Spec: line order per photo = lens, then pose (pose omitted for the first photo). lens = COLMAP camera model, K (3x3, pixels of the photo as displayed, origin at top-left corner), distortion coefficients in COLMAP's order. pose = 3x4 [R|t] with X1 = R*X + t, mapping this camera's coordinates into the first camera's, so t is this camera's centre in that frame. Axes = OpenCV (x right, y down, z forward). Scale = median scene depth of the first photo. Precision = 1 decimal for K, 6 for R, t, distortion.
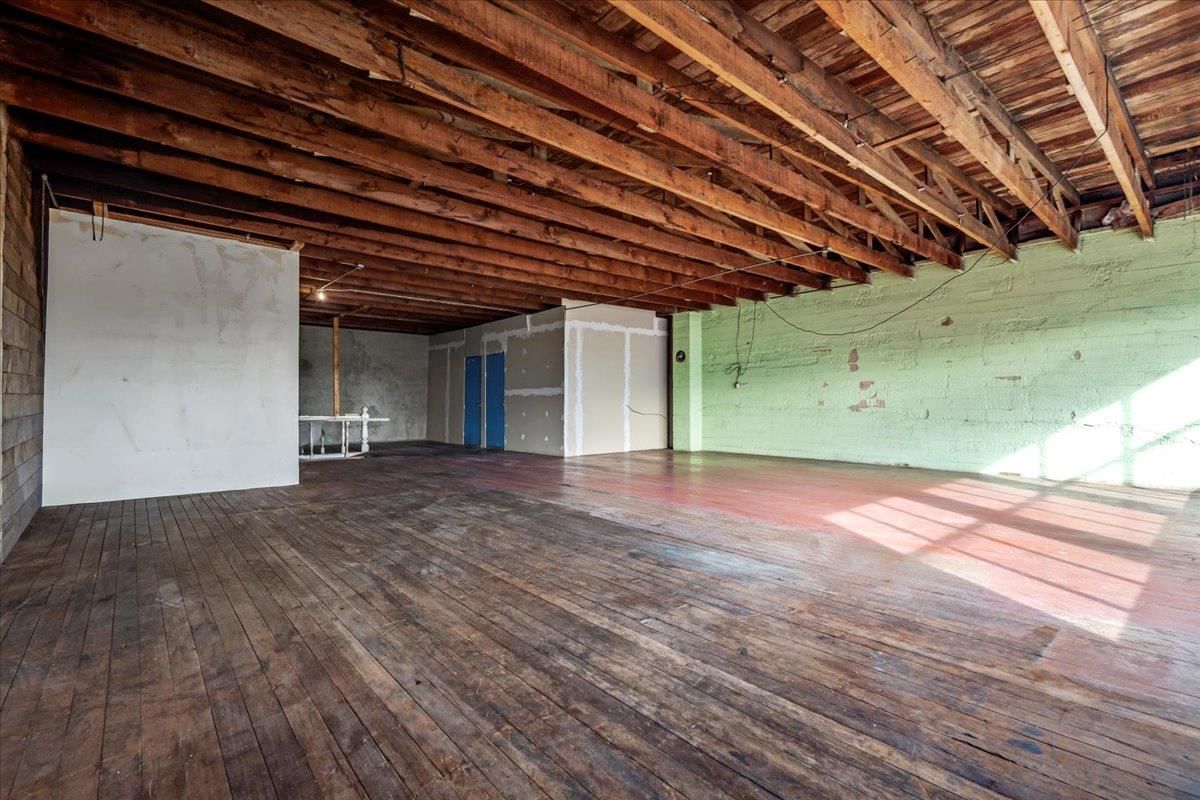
lens RADIAL K [[525.6, 0, 603.6], [0, 525.6, 399.4], [0, 0, 1]] dist [0.004384, 0.000969]
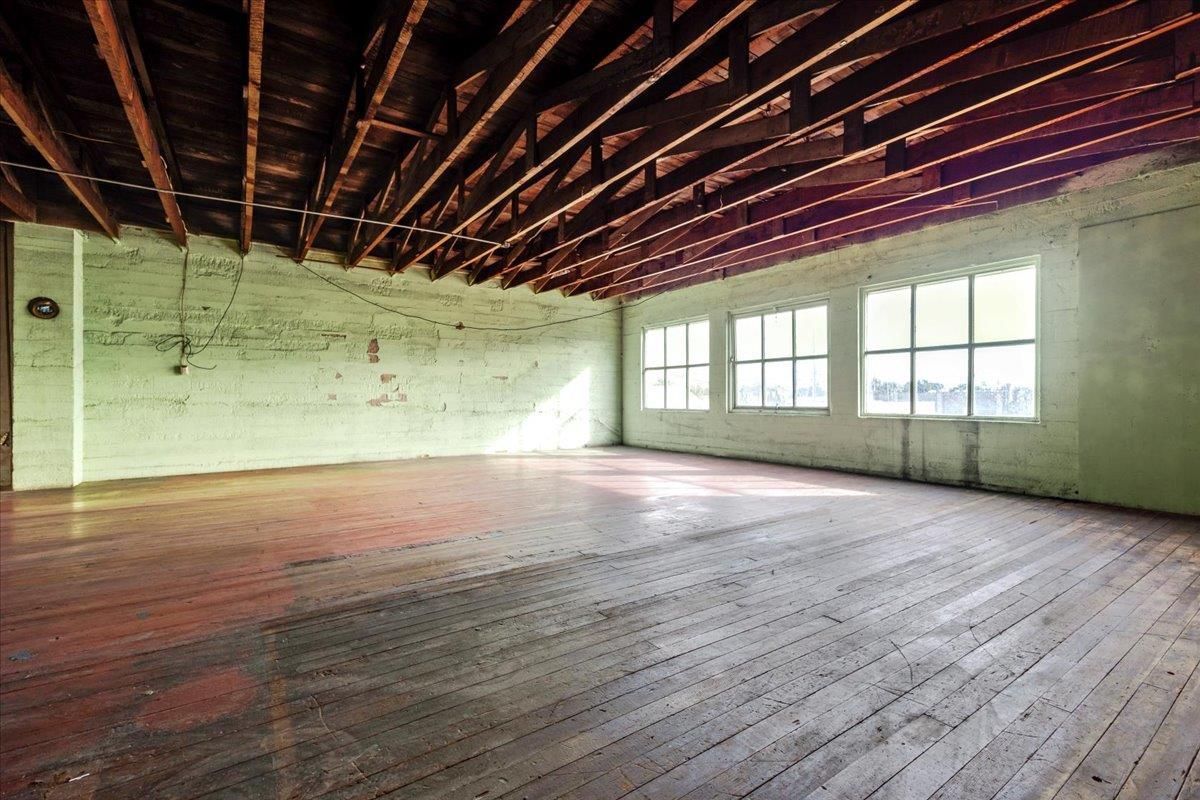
lens RADIAL K [[525.6, 0, 605.6], [0, 525.6, 390.2], [0, 0, 1]] dist [0.004384, 0.000969]
pose [[0.099946, 0.013079, 0.994907, -0.383314], [-0.004764, 0.999908, -0.012667, 0.004223], [-0.994981, -0.003474, 0.099999, 0.477020]]
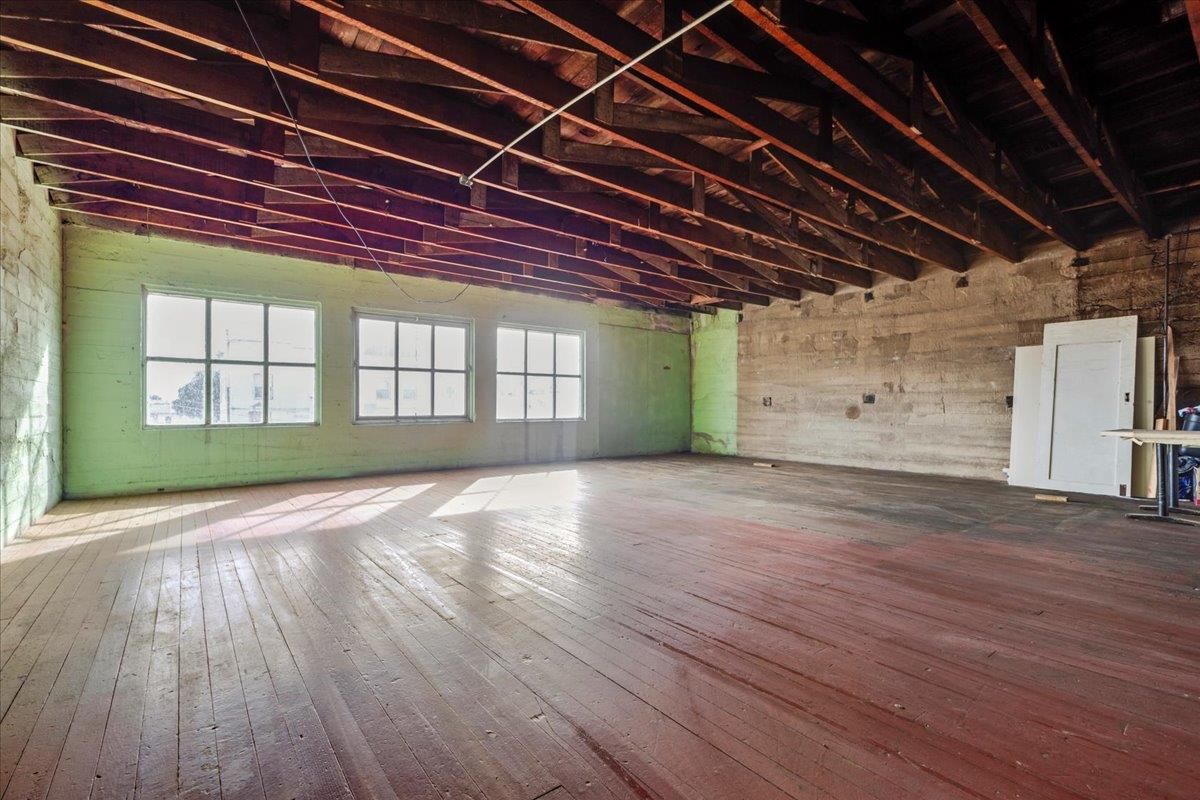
lens RADIAL K [[525.6, 0, 599.0], [0, 525.6, 401.9], [0, 0, 1]] dist [0.004384, 0.000969]
pose [[-0.998789, 0.001987, 0.049158, 0.147452], [0.001325, 0.999908, -0.013509, 0.007781], [-0.049180, -0.013428, -0.998700, 1.127510]]
